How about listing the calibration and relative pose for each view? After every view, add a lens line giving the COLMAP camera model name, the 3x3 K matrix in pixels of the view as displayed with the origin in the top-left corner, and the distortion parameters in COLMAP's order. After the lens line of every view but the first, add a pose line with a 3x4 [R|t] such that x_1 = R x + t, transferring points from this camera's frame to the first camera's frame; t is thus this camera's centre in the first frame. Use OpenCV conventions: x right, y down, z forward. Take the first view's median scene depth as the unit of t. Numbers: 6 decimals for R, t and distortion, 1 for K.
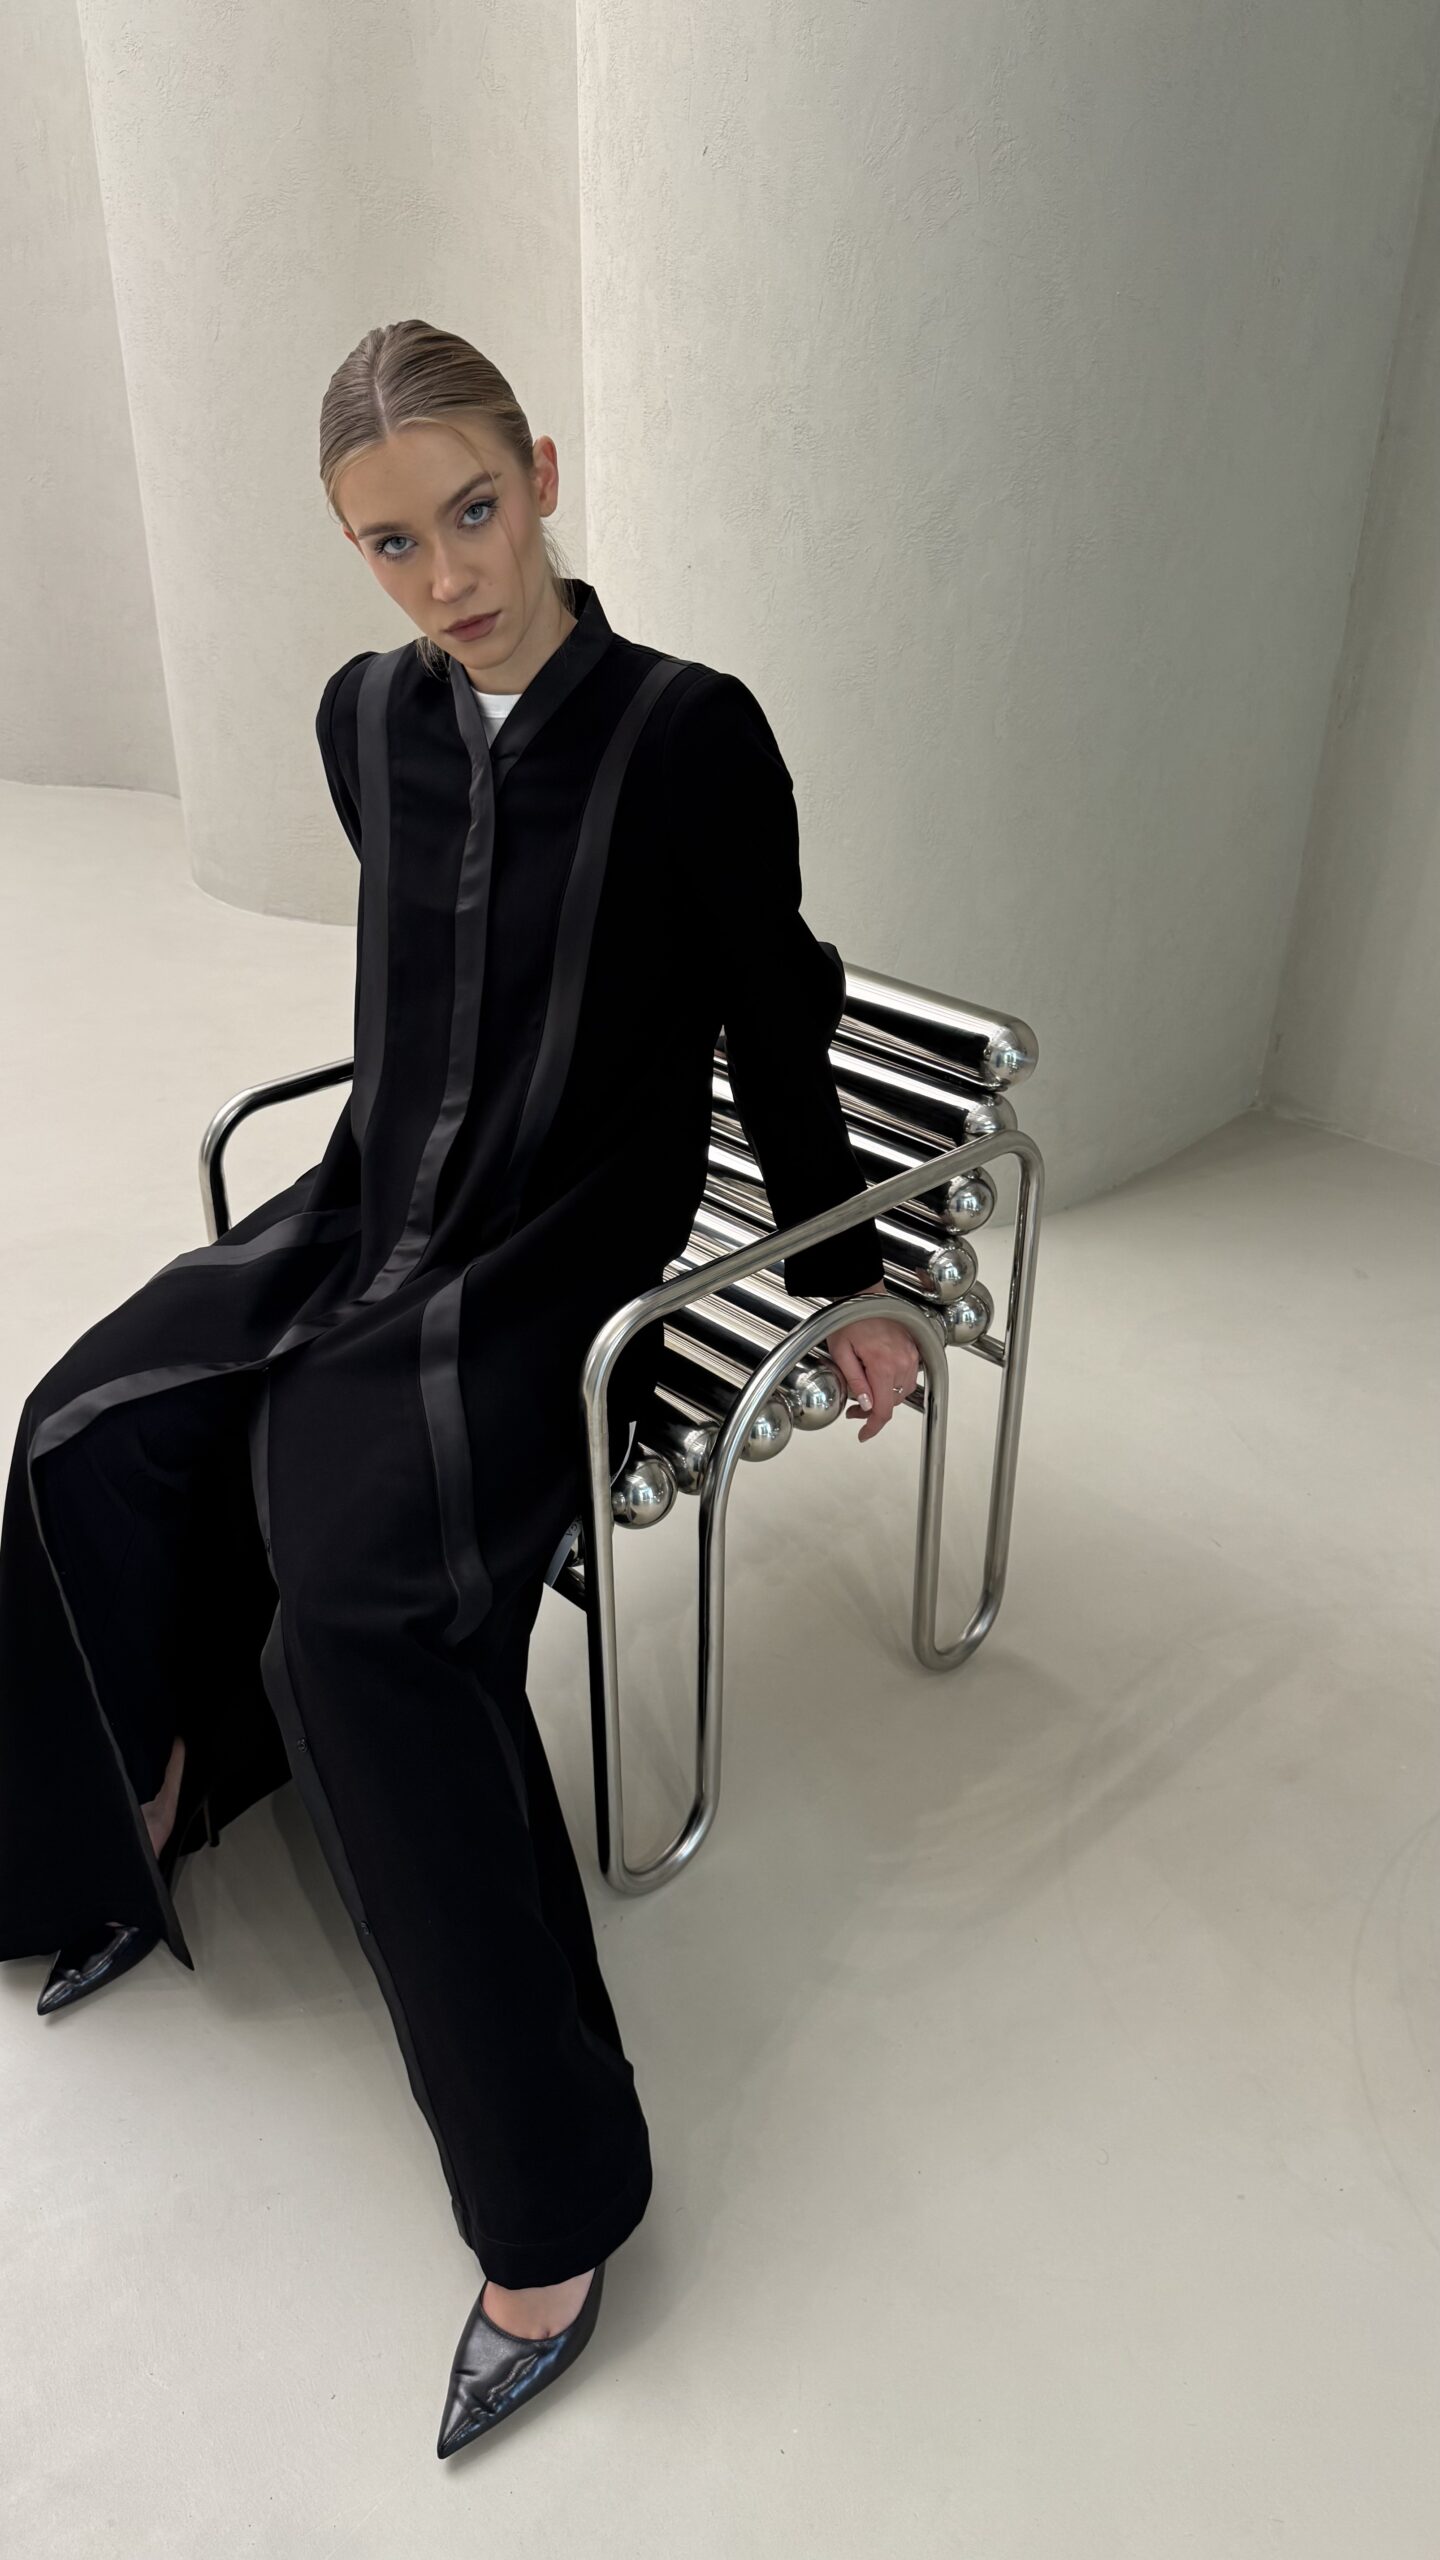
lens RADIAL K [[1791.1, 0, 720.0], [0, 1791.1, 1280.0], [0, 0, 1]] dist [-0.007666, -0.000309]
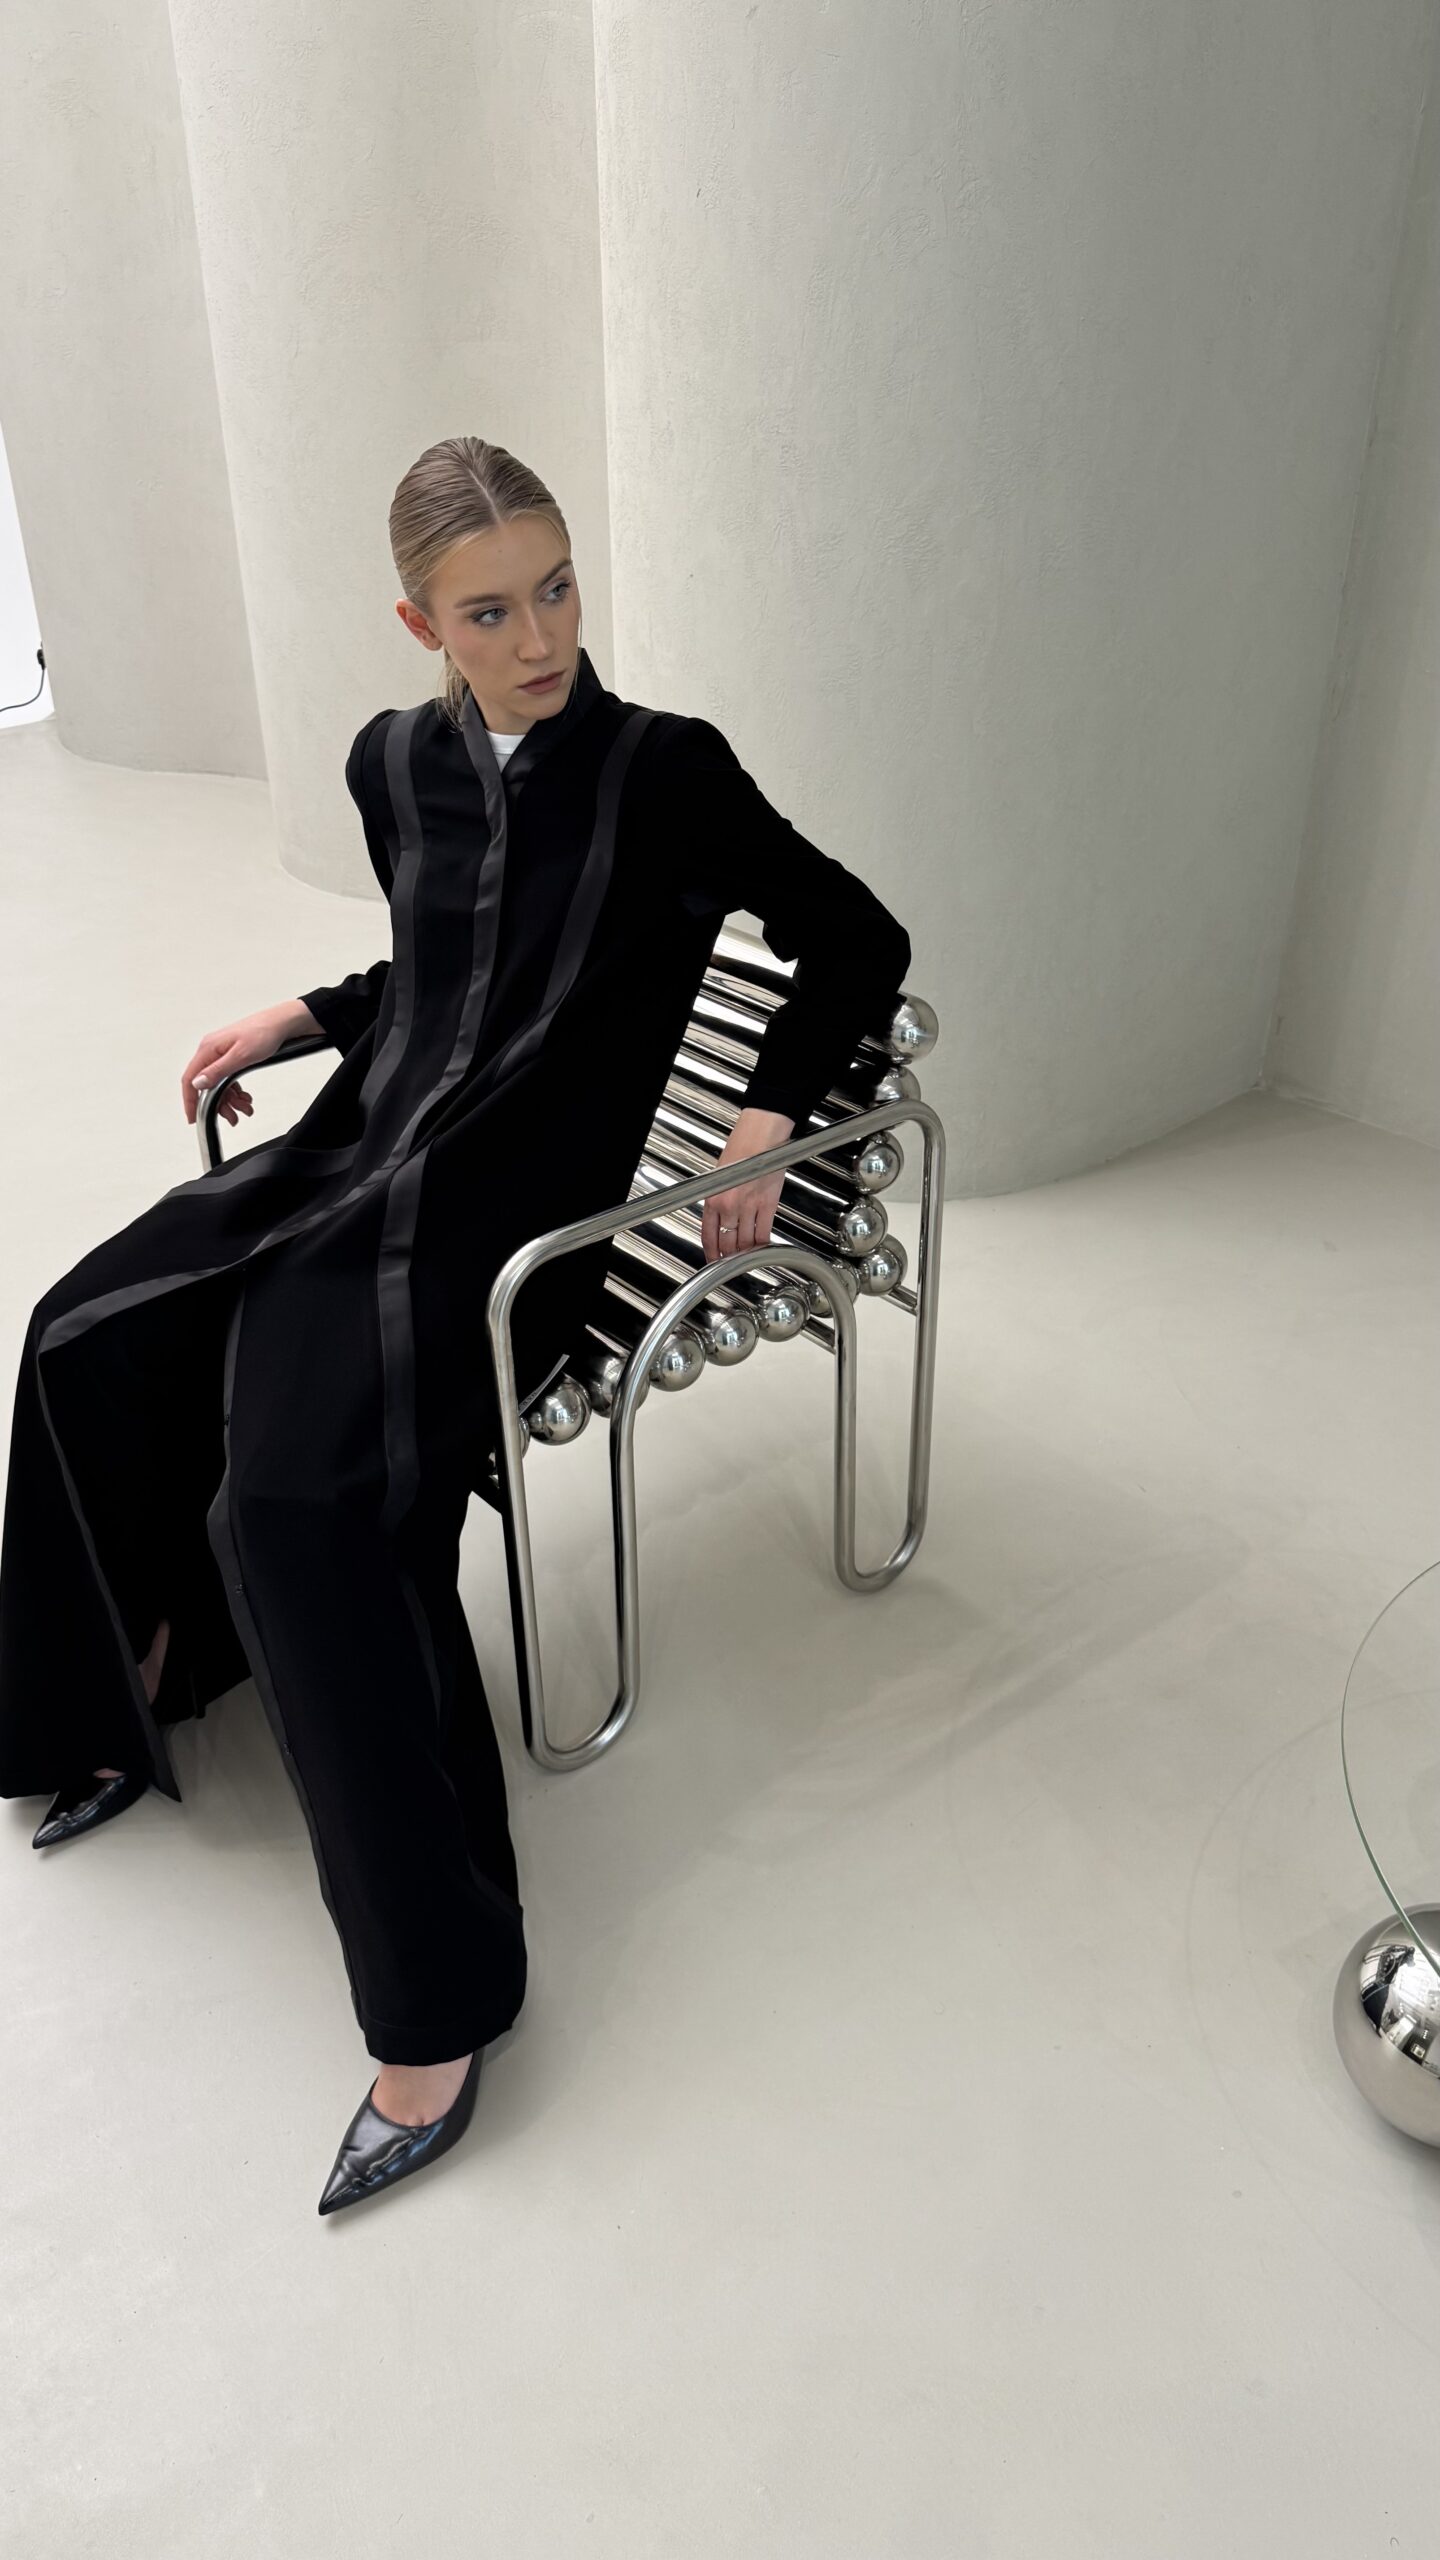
lens RADIAL K [[1772.0, 0, 720.0], [0, 1772.0, 1280.0], [0, 0, 1]] dist [-0.000448, -0.008246]
pose [[0.997390, 0.020174, -0.069328, 0.117867], [-0.019260, 0.999719, 0.013826, 0.014536], [0.069587, -0.012454, 0.997498, -0.098348]]
